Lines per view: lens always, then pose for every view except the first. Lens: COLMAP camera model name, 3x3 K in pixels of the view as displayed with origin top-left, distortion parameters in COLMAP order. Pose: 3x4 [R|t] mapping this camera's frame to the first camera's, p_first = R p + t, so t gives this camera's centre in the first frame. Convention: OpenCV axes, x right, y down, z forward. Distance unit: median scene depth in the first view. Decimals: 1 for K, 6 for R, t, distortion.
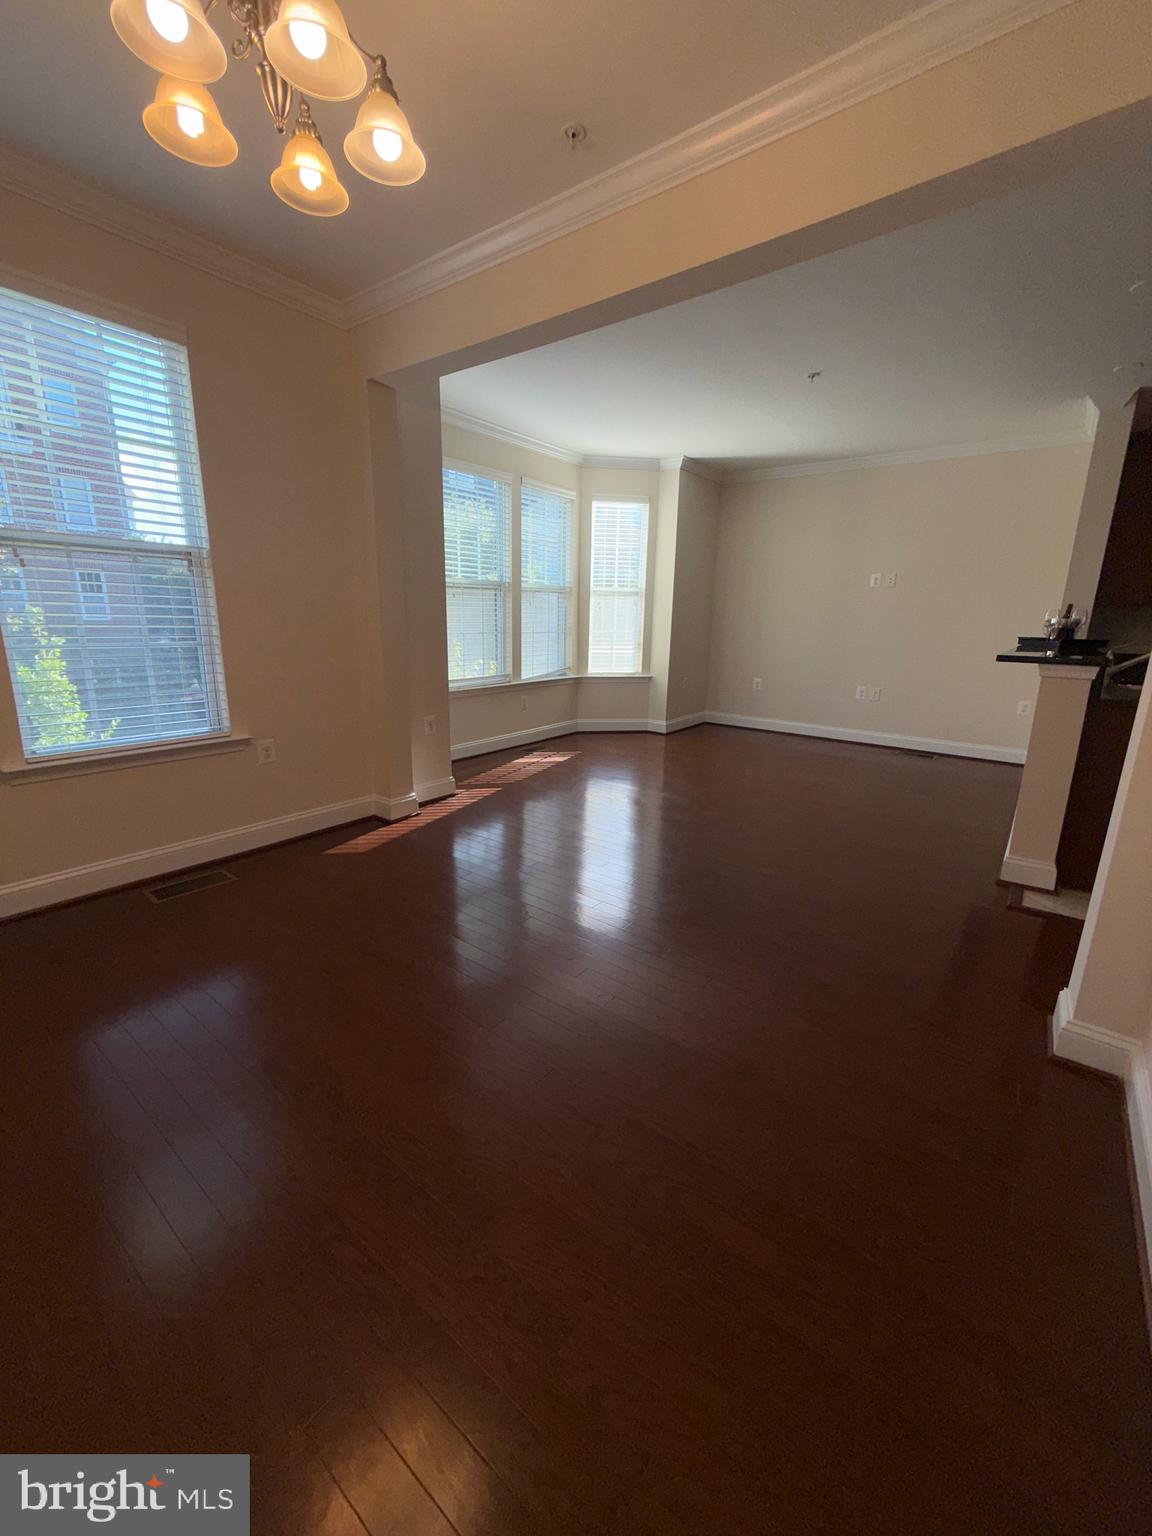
lens RADIAL K [[608.8, 0, 572.7], [0, 608.8, 765.9], [0, 0, 1]] dist [-0.001306, 0.000065]
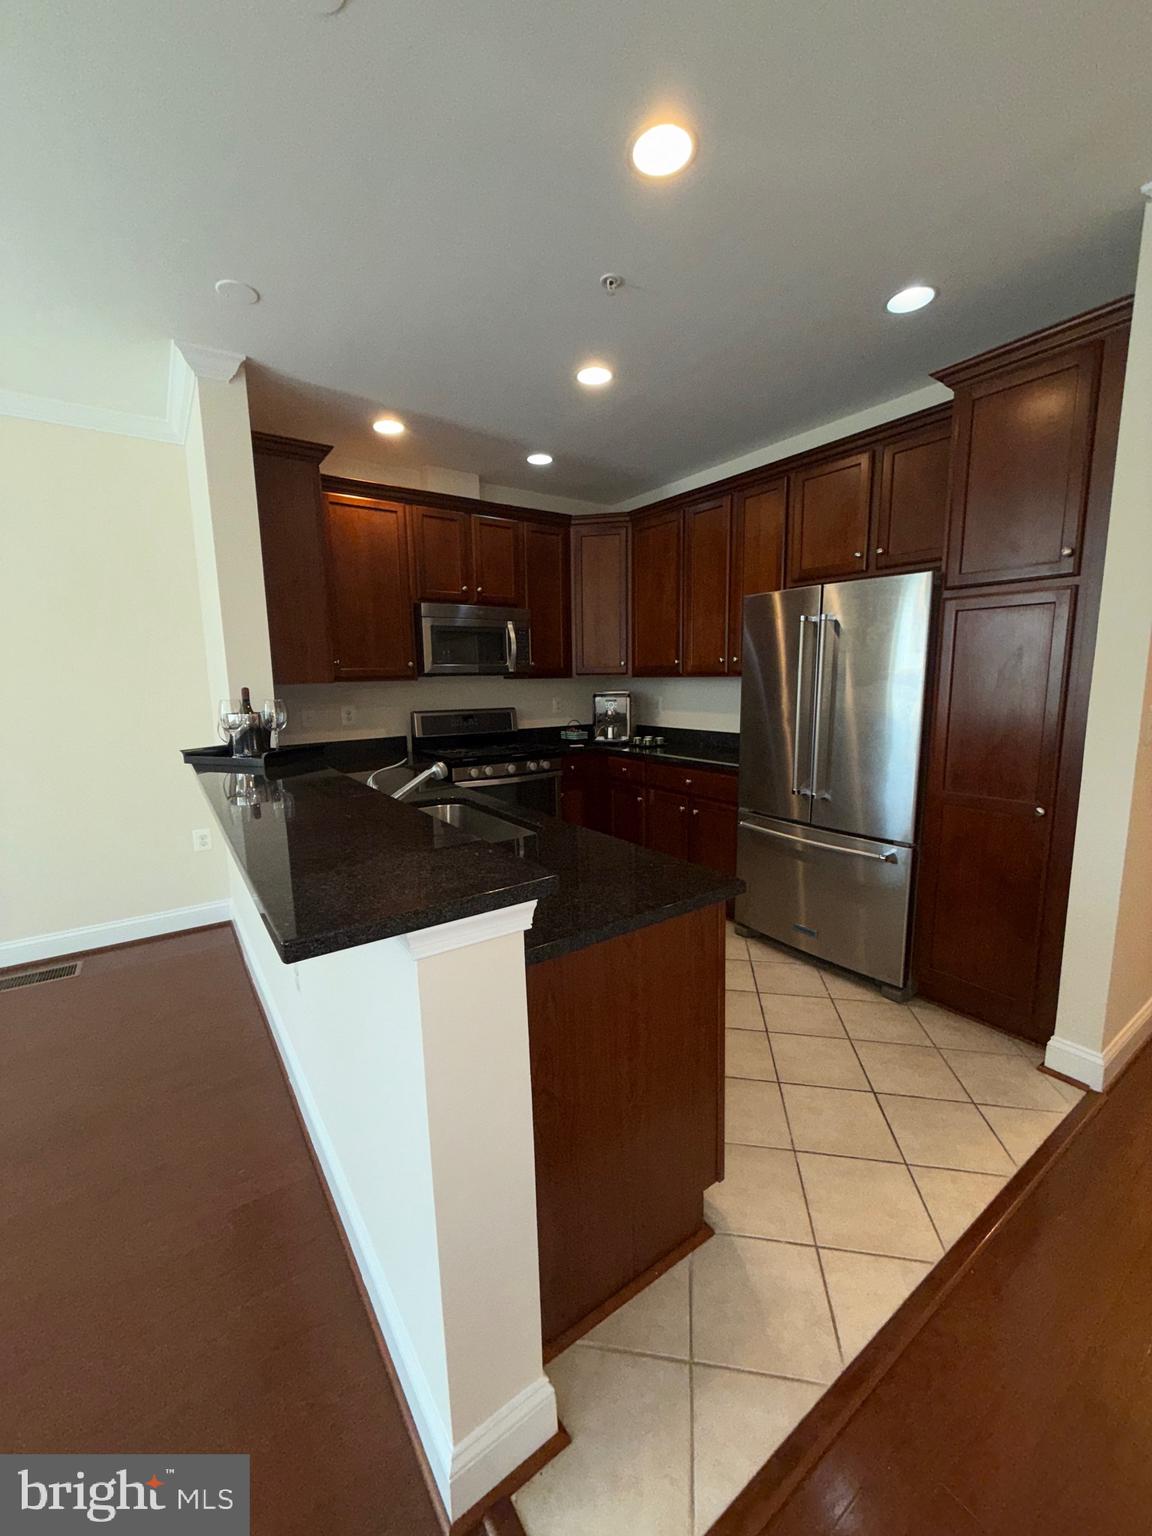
lens RADIAL K [[608.8, 0, 572.7], [0, 608.8, 765.9], [0, 0, 1]] dist [-0.001306, 0.000065]
pose [[0.294978, -0.165646, 0.941036, 0.339588], [0.252628, 0.963333, 0.090382, -0.167327], [-0.921503, 0.211071, 0.326009, 0.529744]]
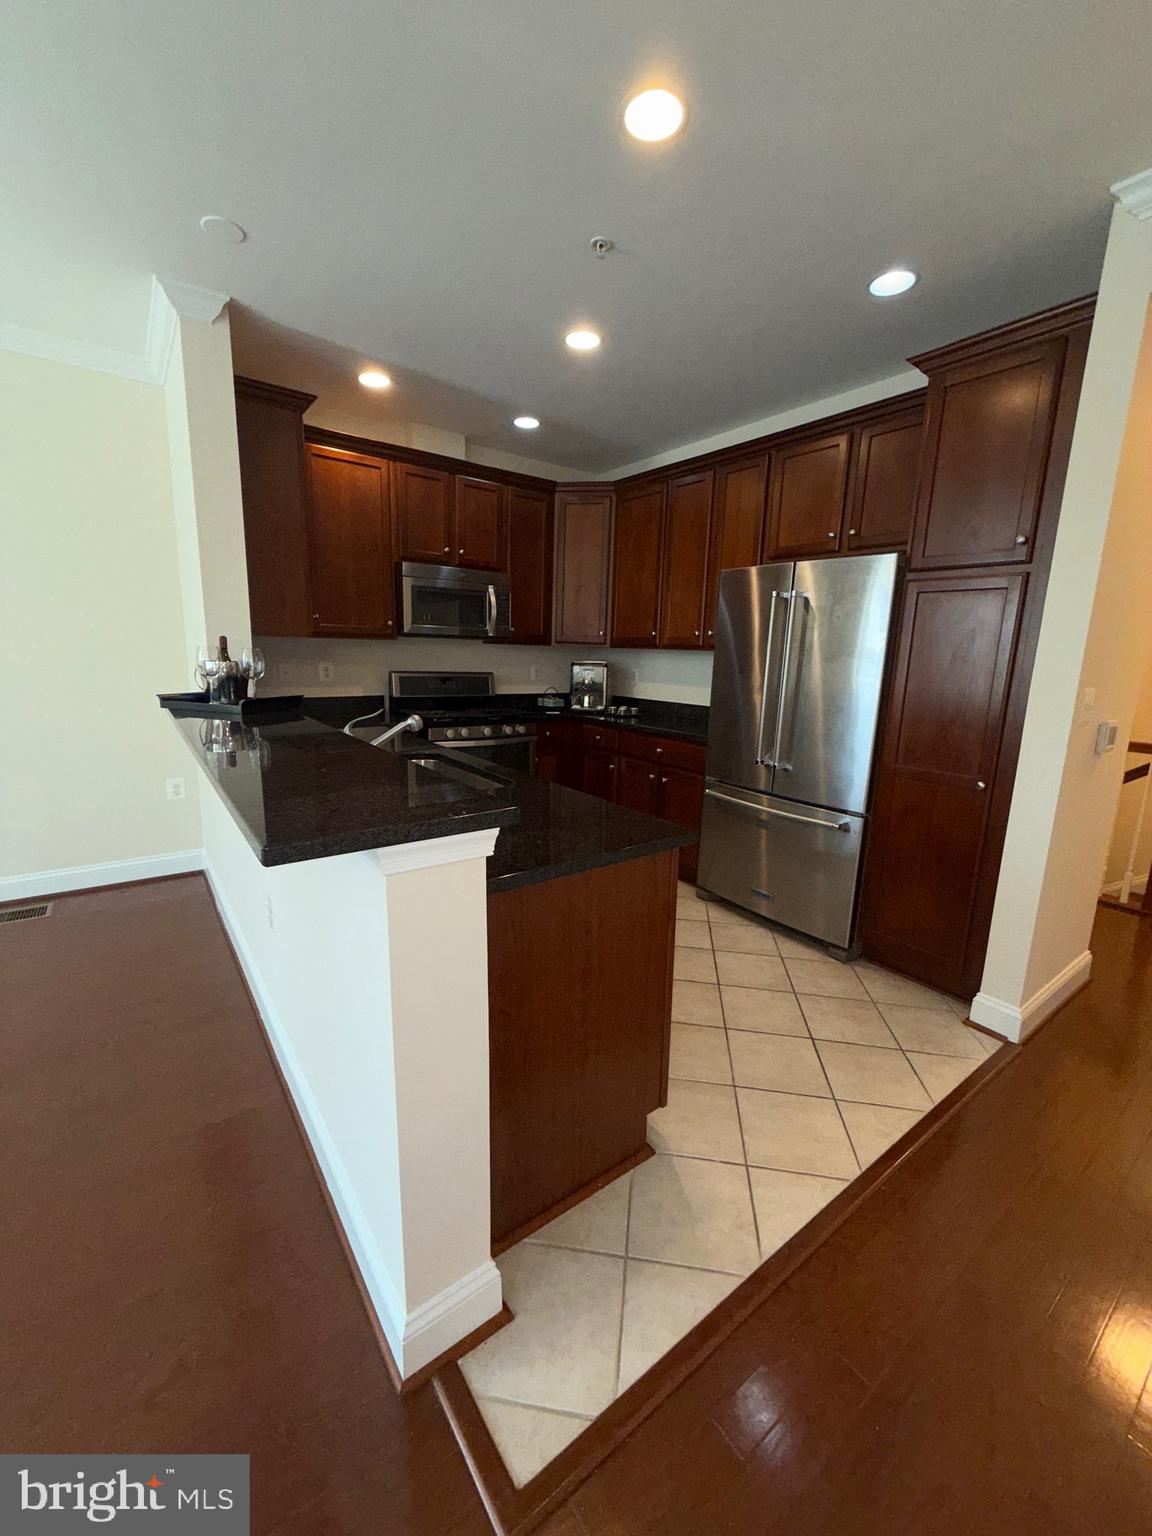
lens RADIAL K [[608.8, 0, 572.7], [0, 608.8, 765.9], [0, 0, 1]] dist [-0.001306, 0.000065]
pose [[0.269081, -0.192861, 0.943610, 0.320300], [0.210050, 0.967912, 0.137930, -0.154266], [-0.939933, 0.161091, 0.300957, 0.519713]]
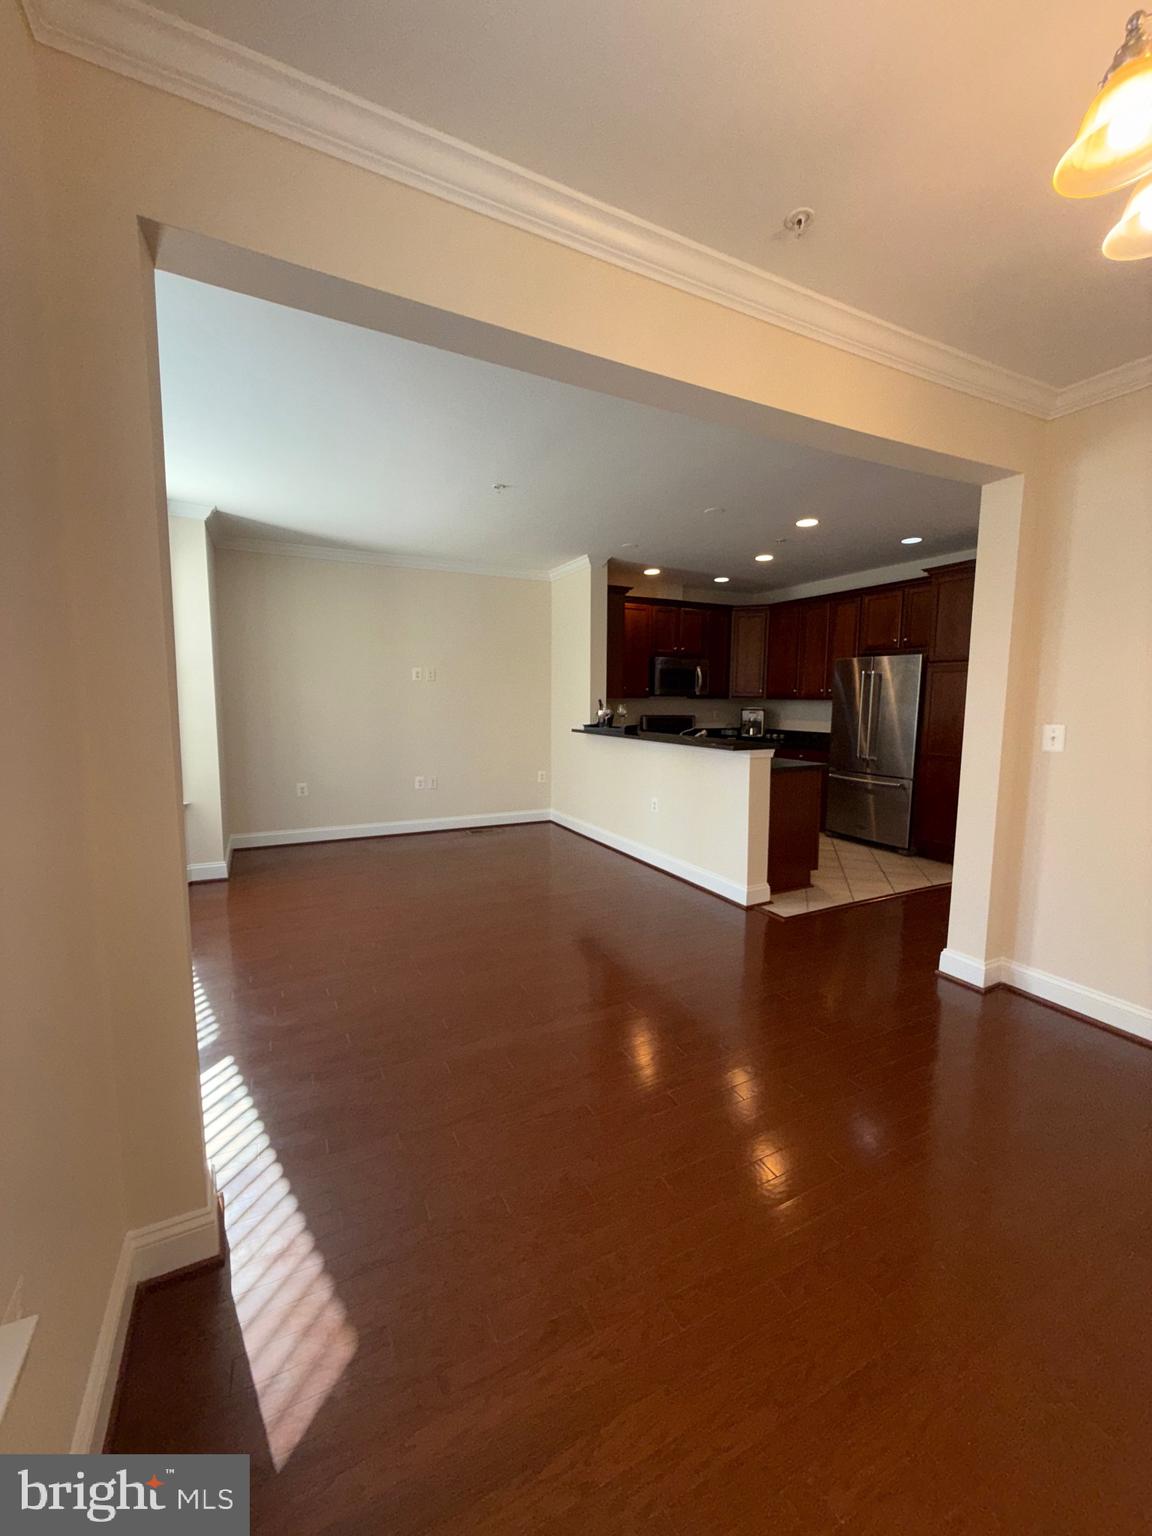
lens RADIAL K [[608.8, 0, 572.7], [0, 608.8, 765.9], [0, 0, 1]] dist [-0.001306, 0.000065]
pose [[0.432243, -0.117277, 0.894098, -0.464636], [0.220476, 0.975159, 0.021322, -0.167228], [-0.874389, 0.187911, 0.447363, 0.480929]]
